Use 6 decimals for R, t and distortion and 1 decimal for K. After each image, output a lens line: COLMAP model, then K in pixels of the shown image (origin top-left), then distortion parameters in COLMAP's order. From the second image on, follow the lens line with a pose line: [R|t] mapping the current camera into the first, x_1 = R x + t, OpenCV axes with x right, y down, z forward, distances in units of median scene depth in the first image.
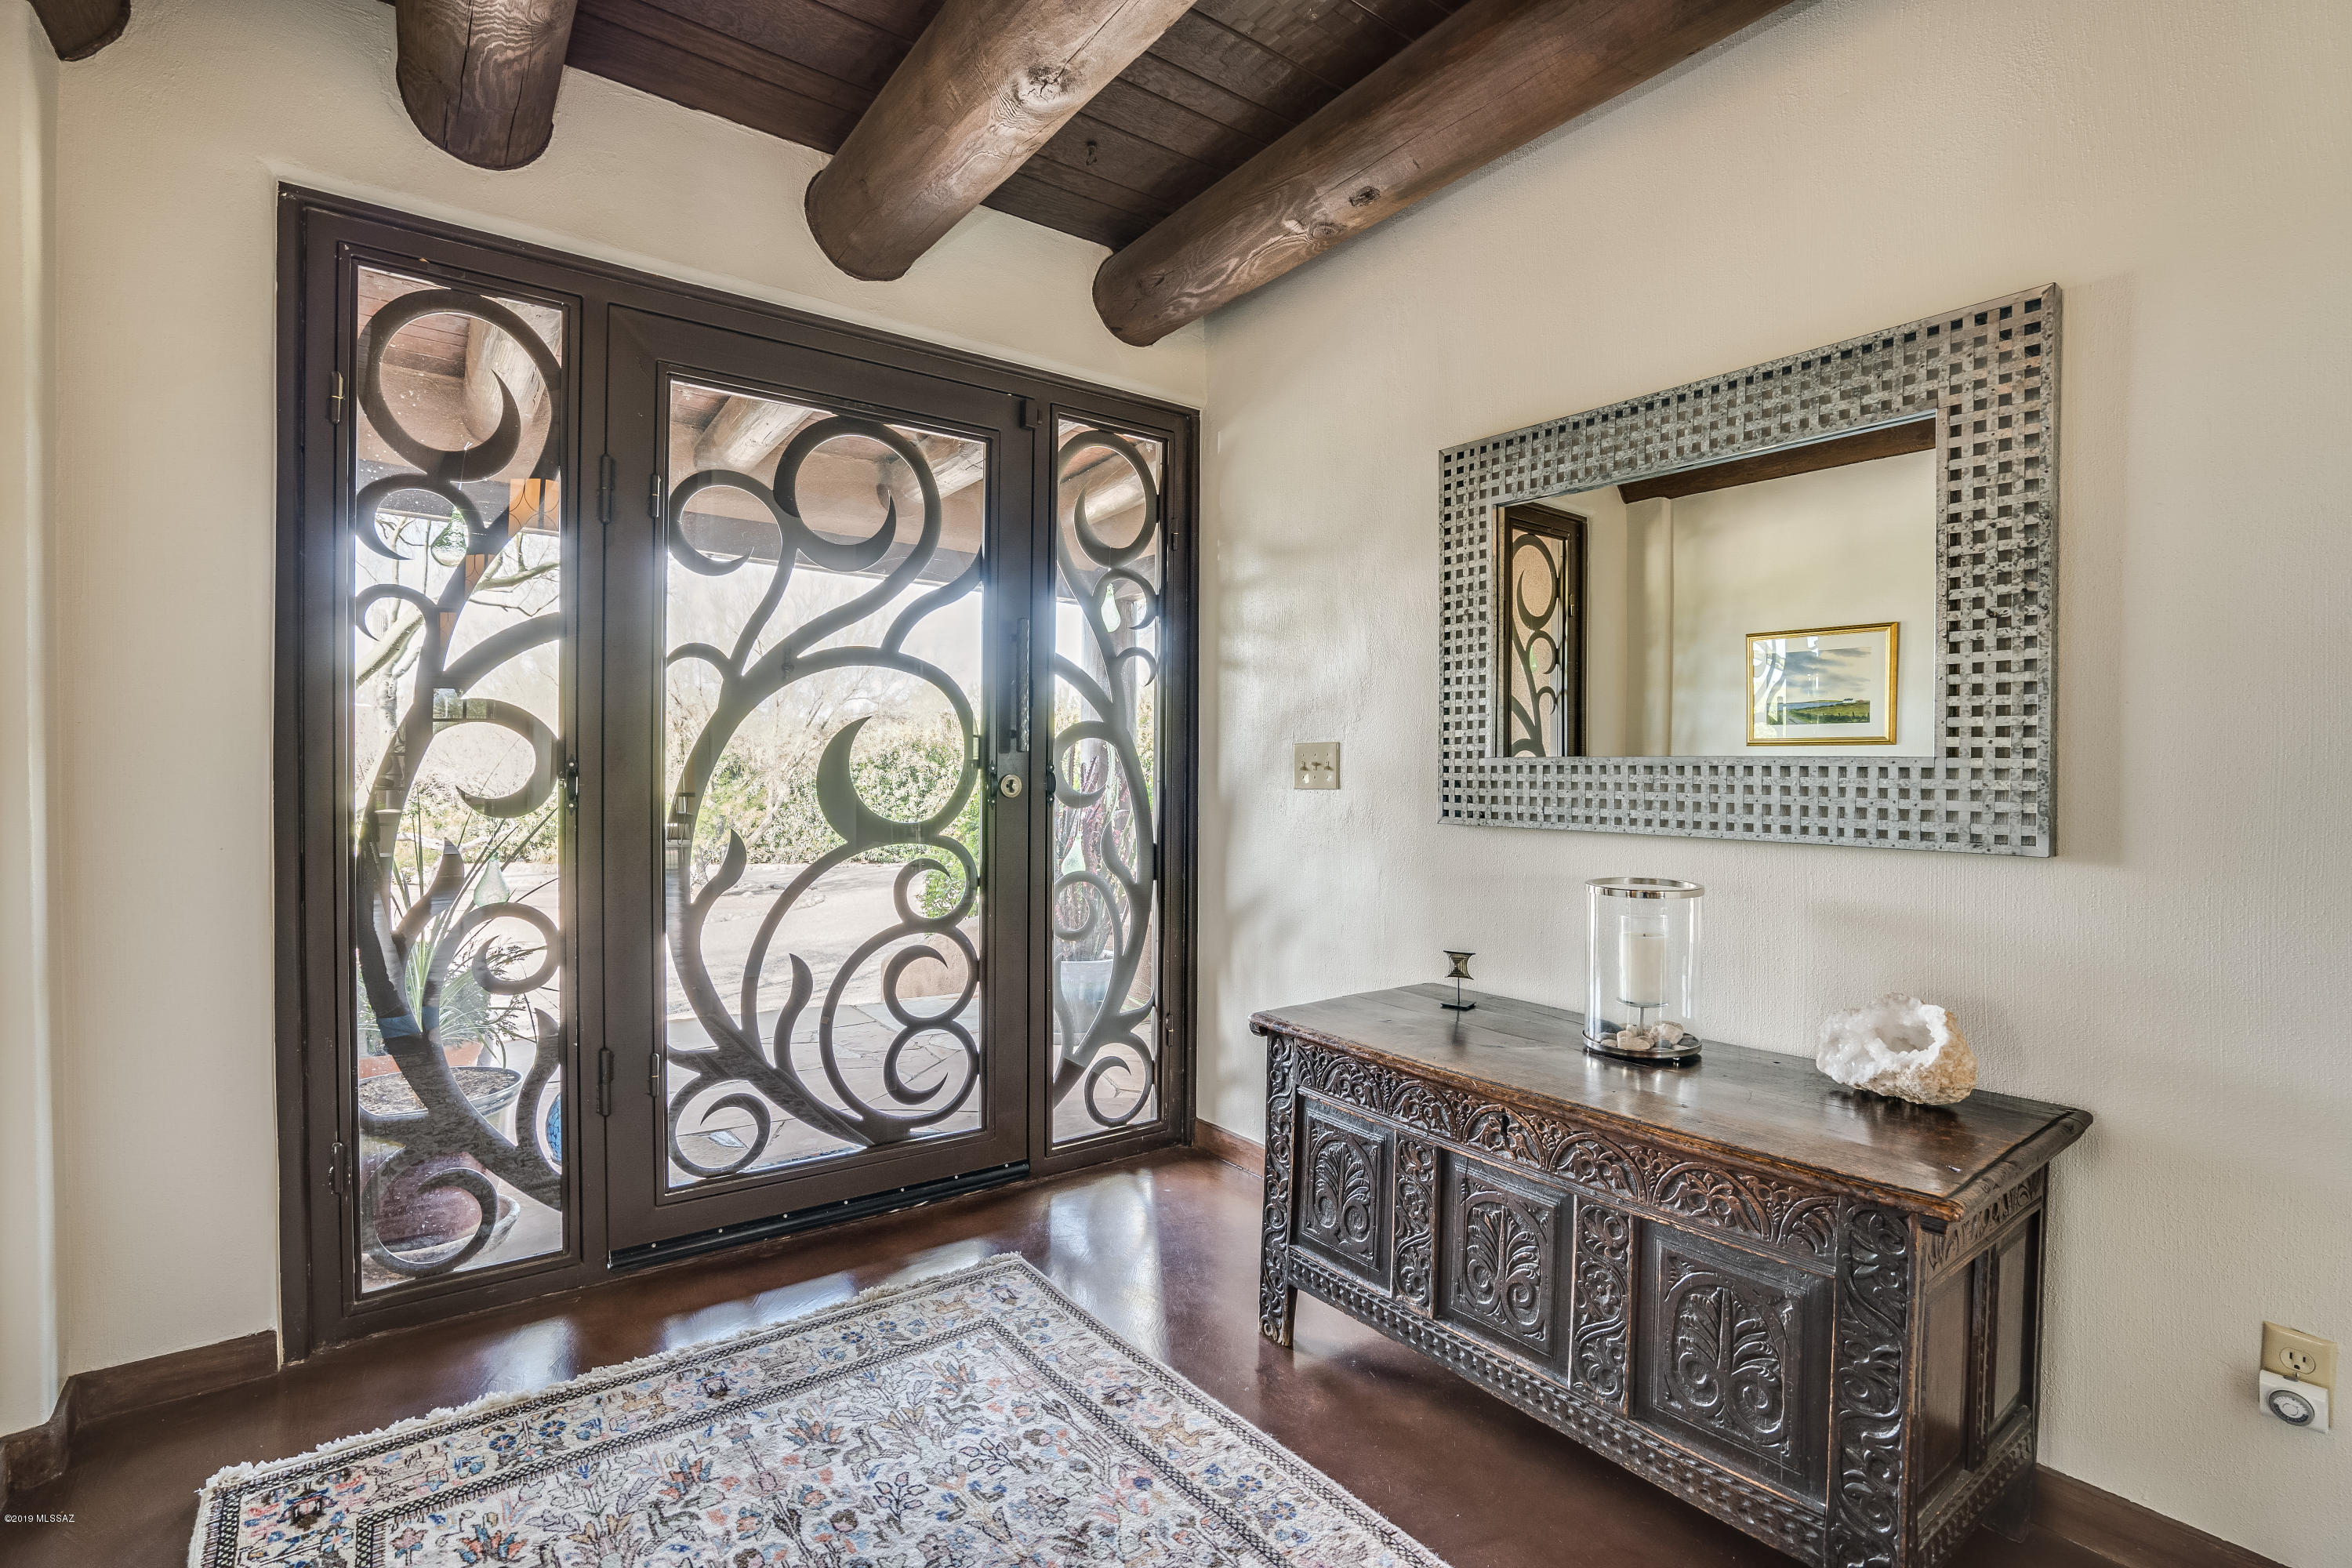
lens RADIAL K [[1094.7, 0, 1170.8], [0, 1094.7, 785.7], [0, 0, 1]] dist [-0.066464, 0.026980]
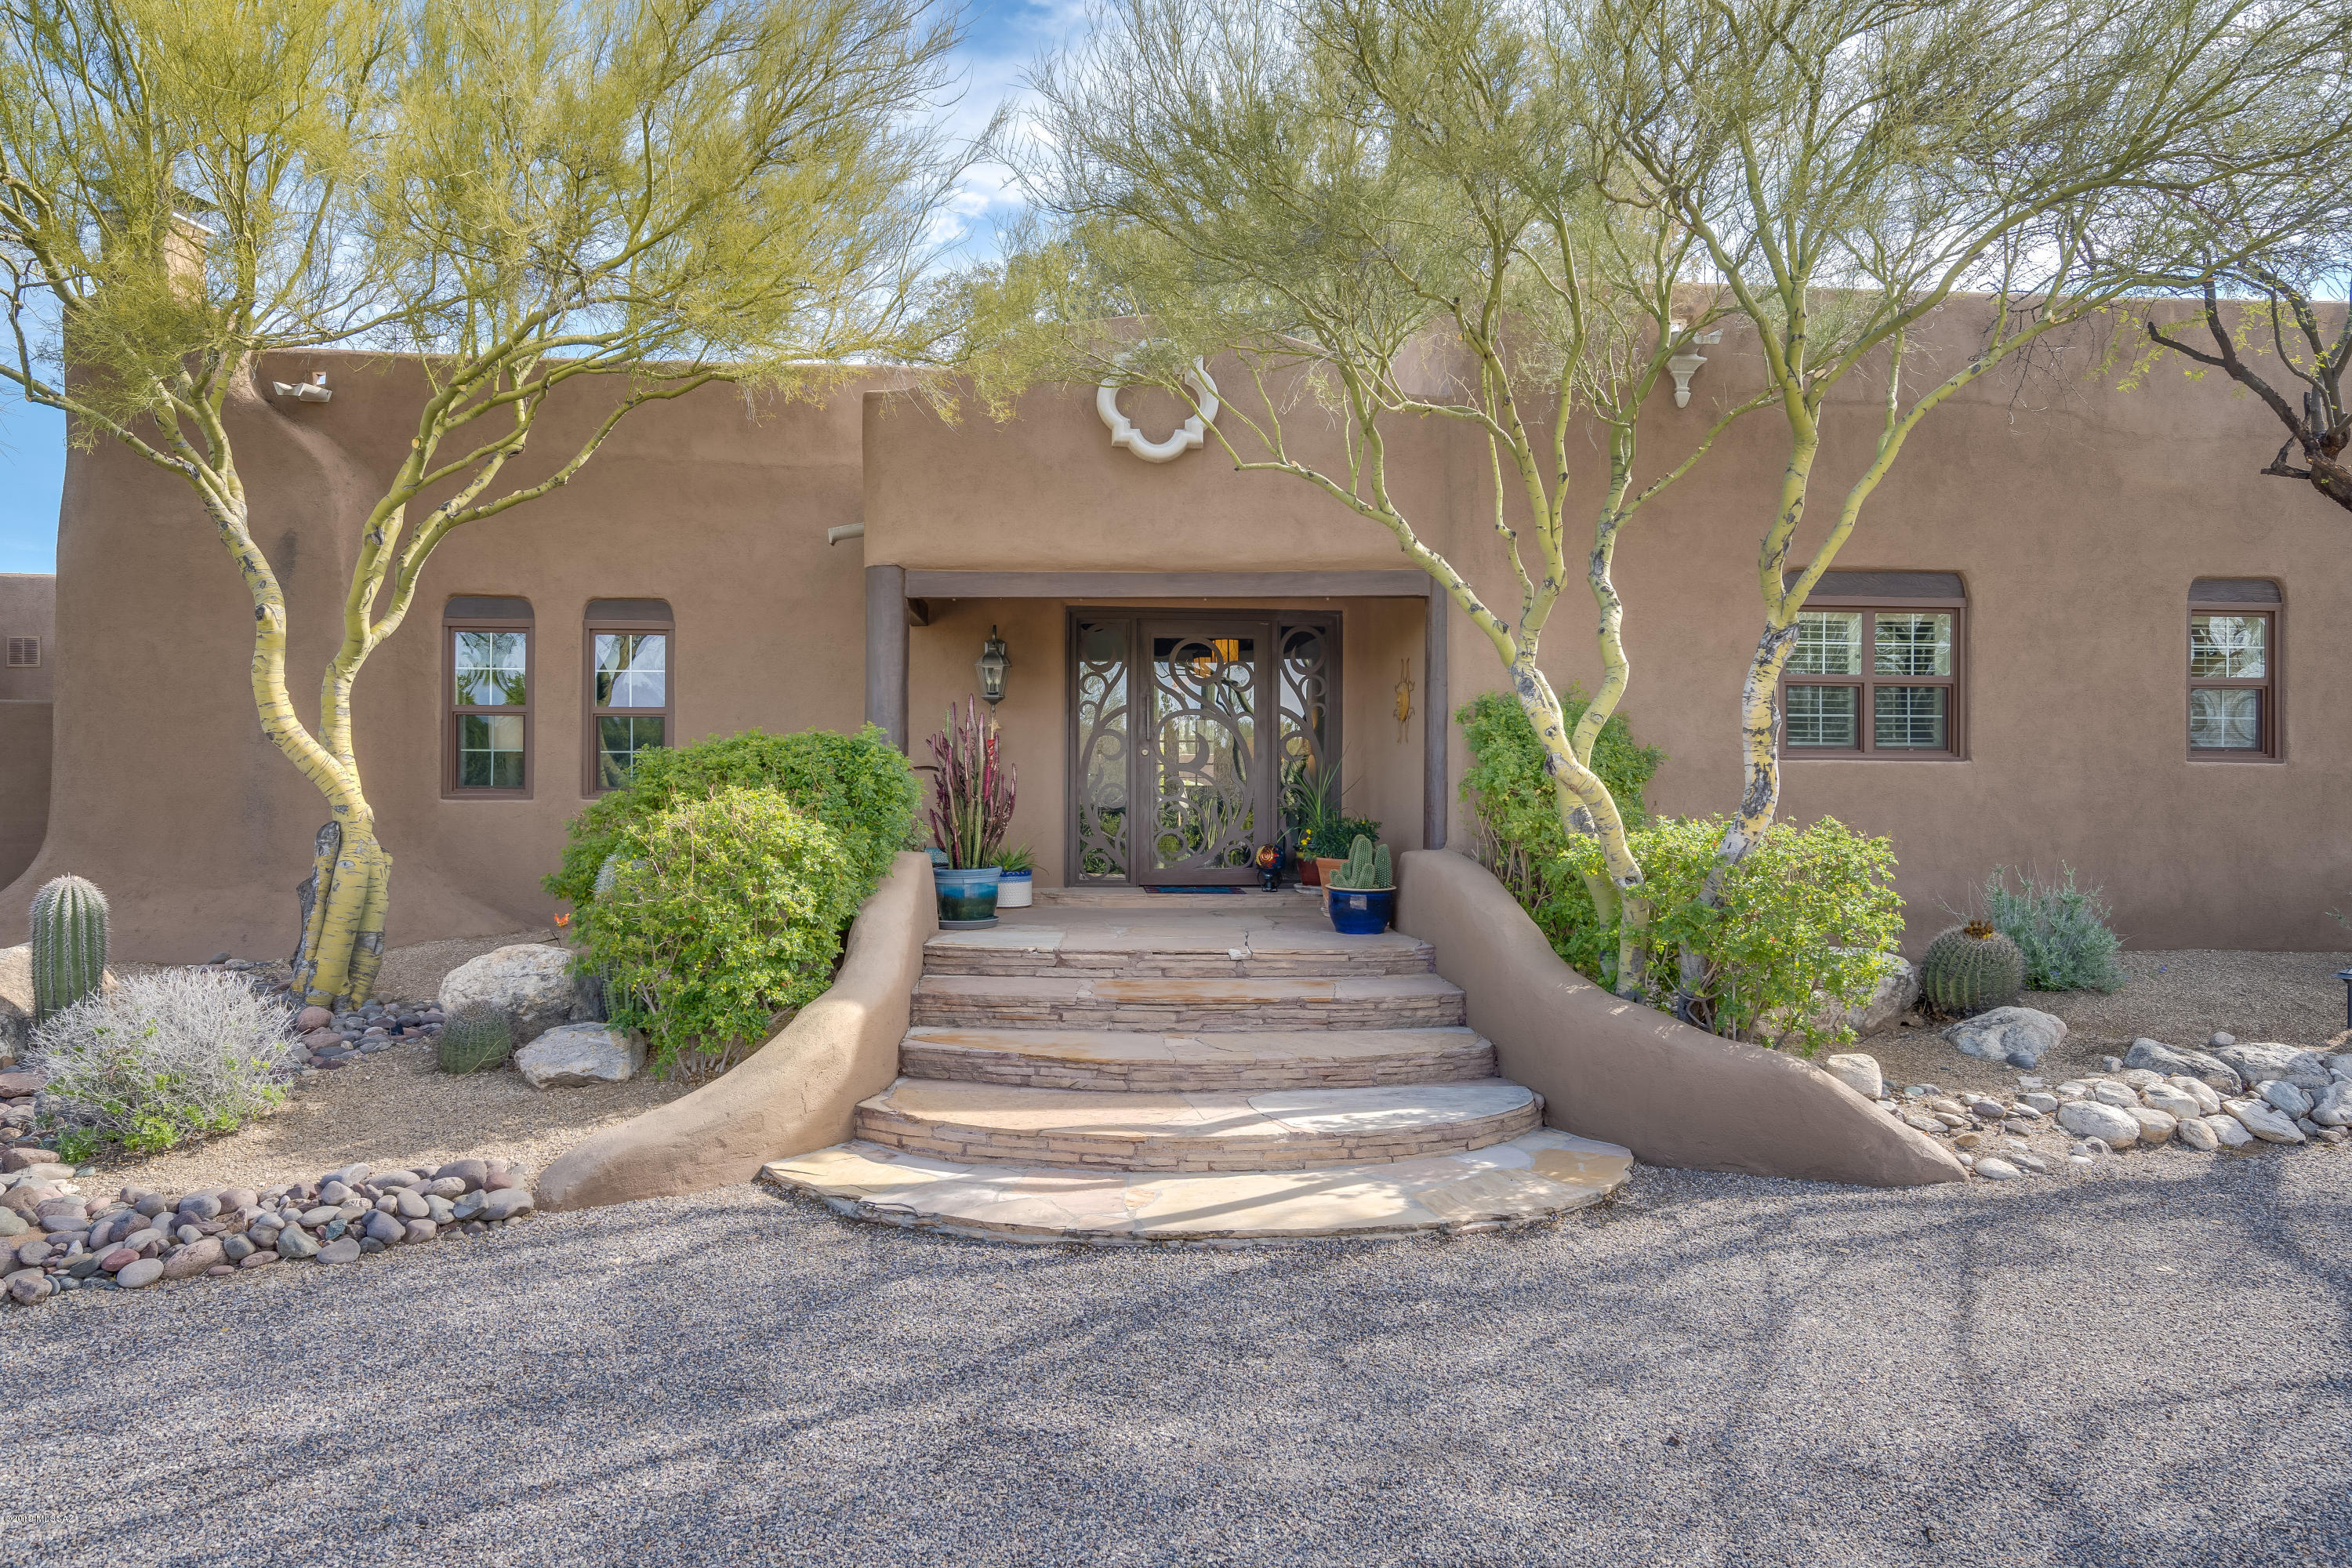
lens RADIAL K [[1094.7, 0, 1170.8], [0, 1094.7, 785.7], [0, 0, 1]] dist [-0.066464, 0.026980]
pose [[0.845851, -0.003219, -0.533409, 0.604669], [-0.004955, 0.999891, -0.013892, 0.064572], [0.533396, 0.014393, 0.845743, -0.812185]]
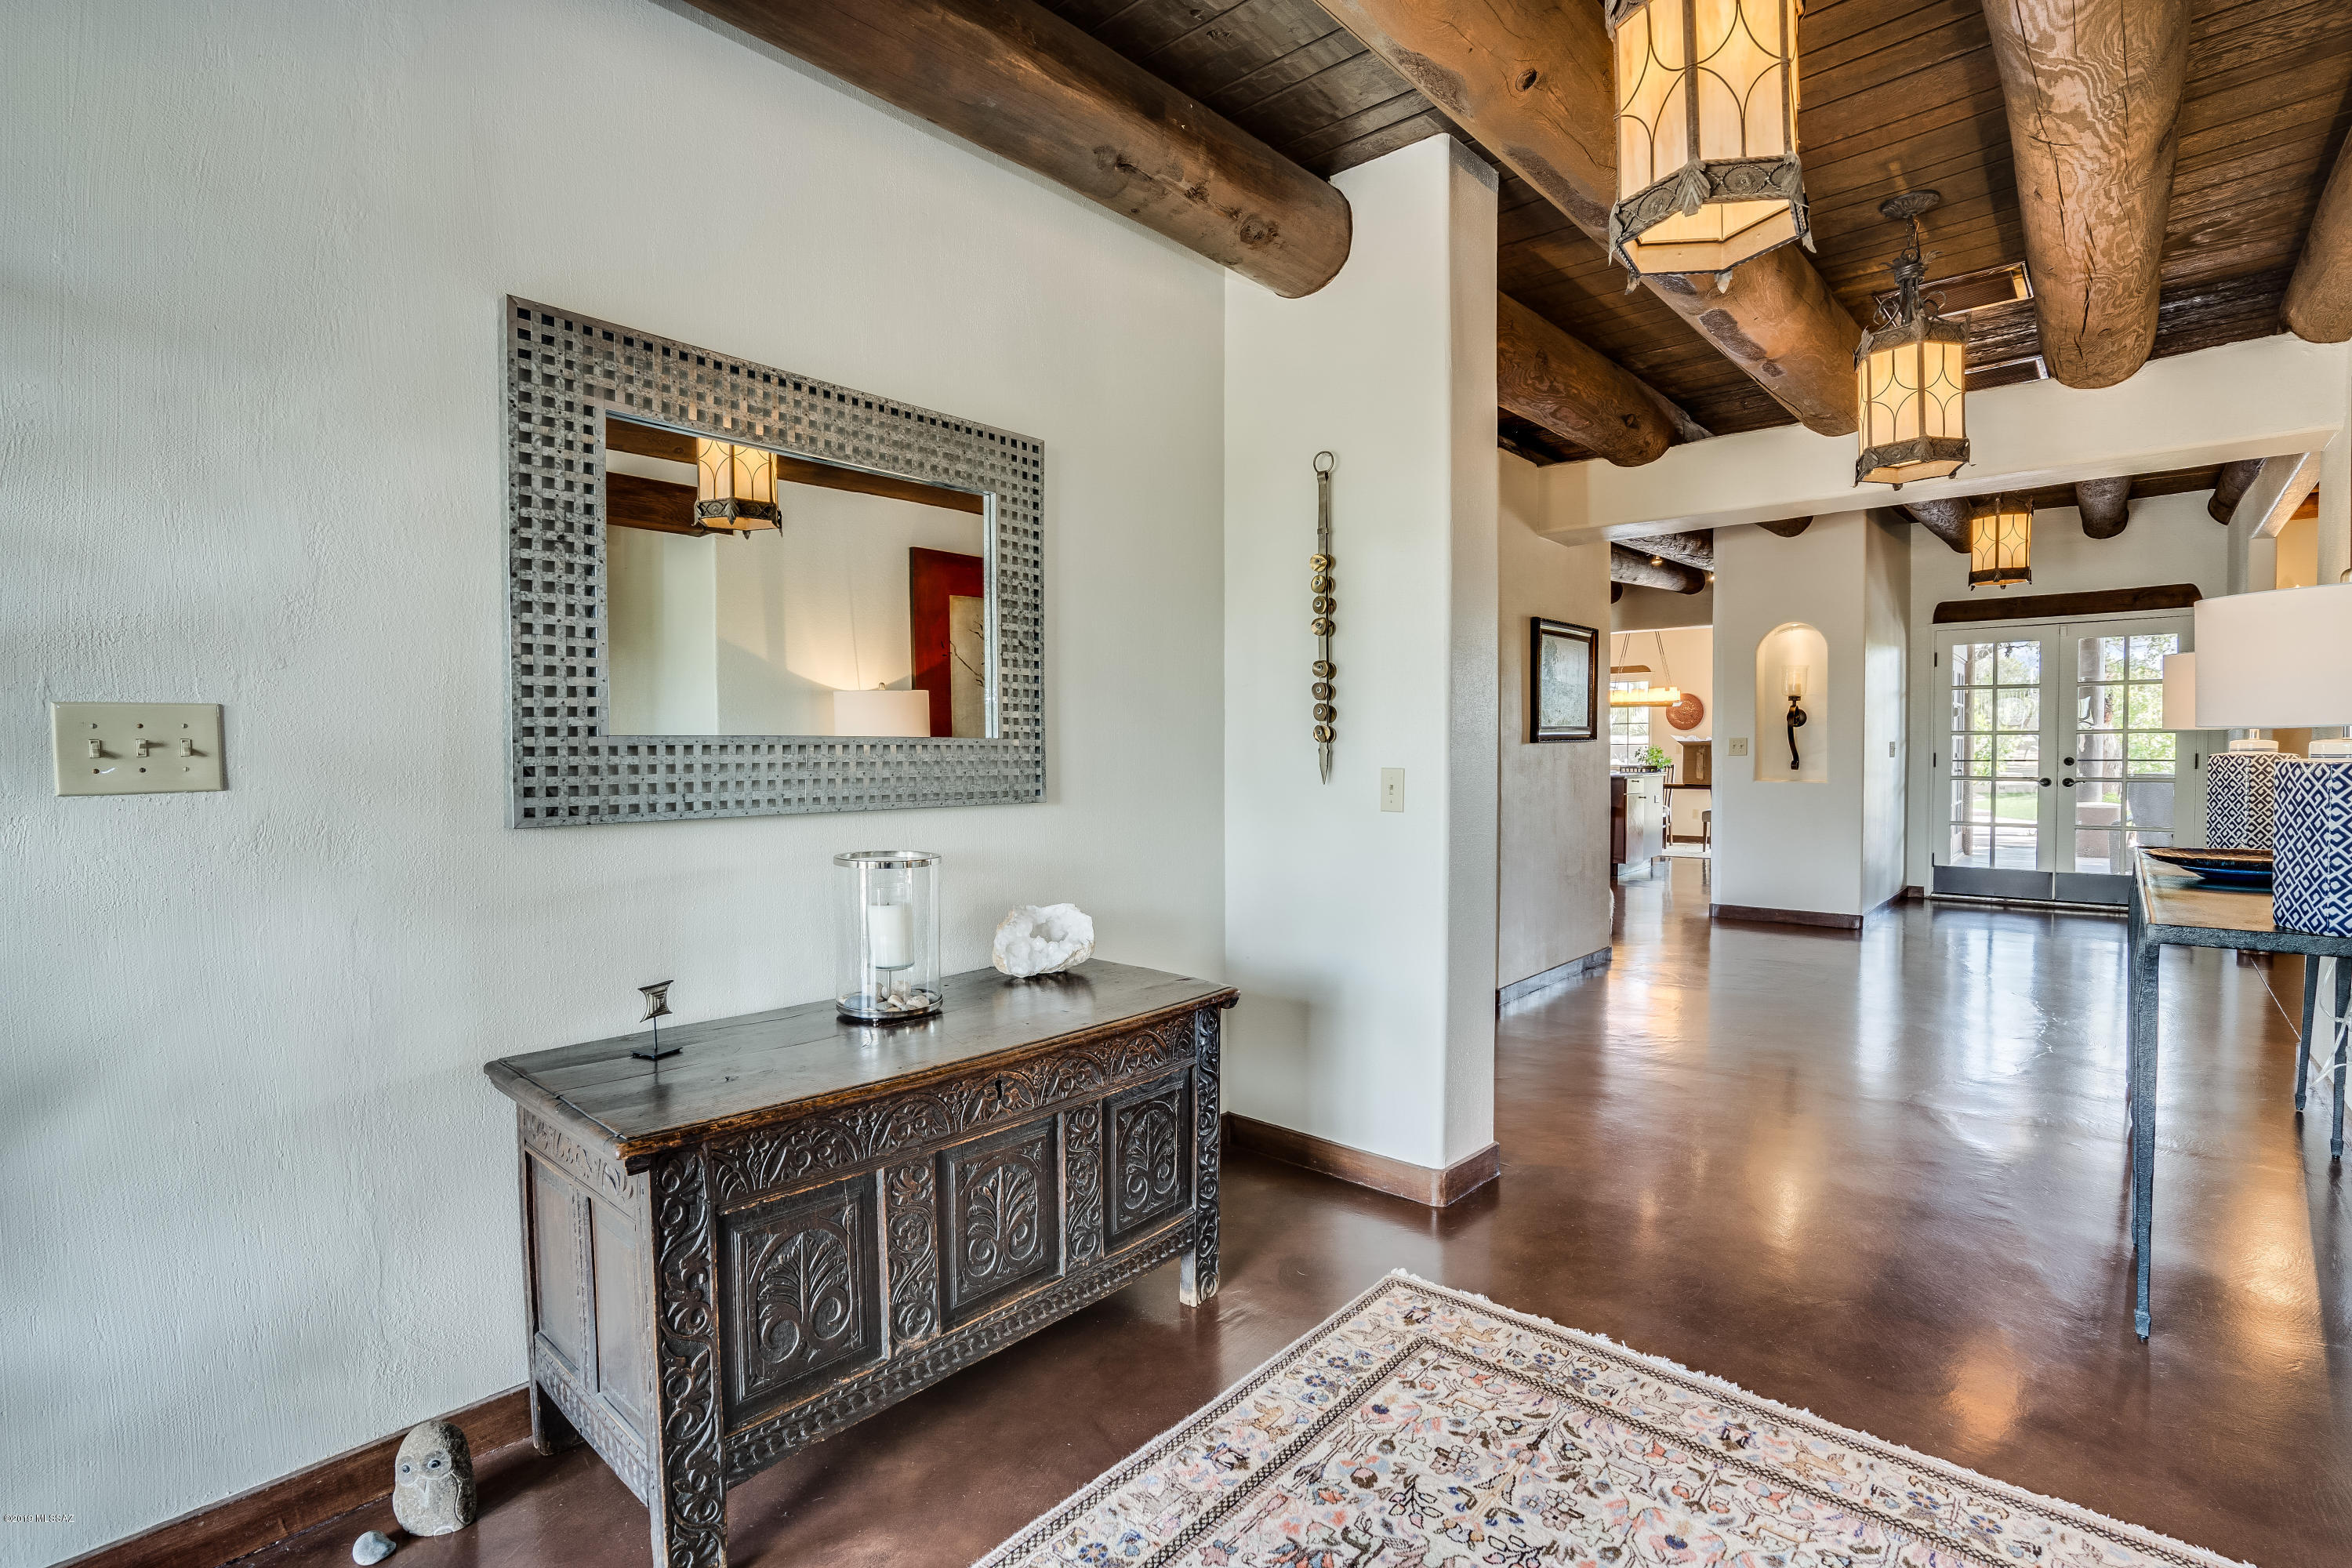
lens RADIAL K [[1094.7, 0, 1170.8], [0, 1094.7, 785.7], [0, 0, 1]] dist [-0.066464, 0.026980]
pose [[-0.205077, -0.038714, 0.977980, -0.566124], [0.018916, 0.998874, 0.043508, -0.016422], [-0.978563, 0.027422, -0.204114, 0.795562]]
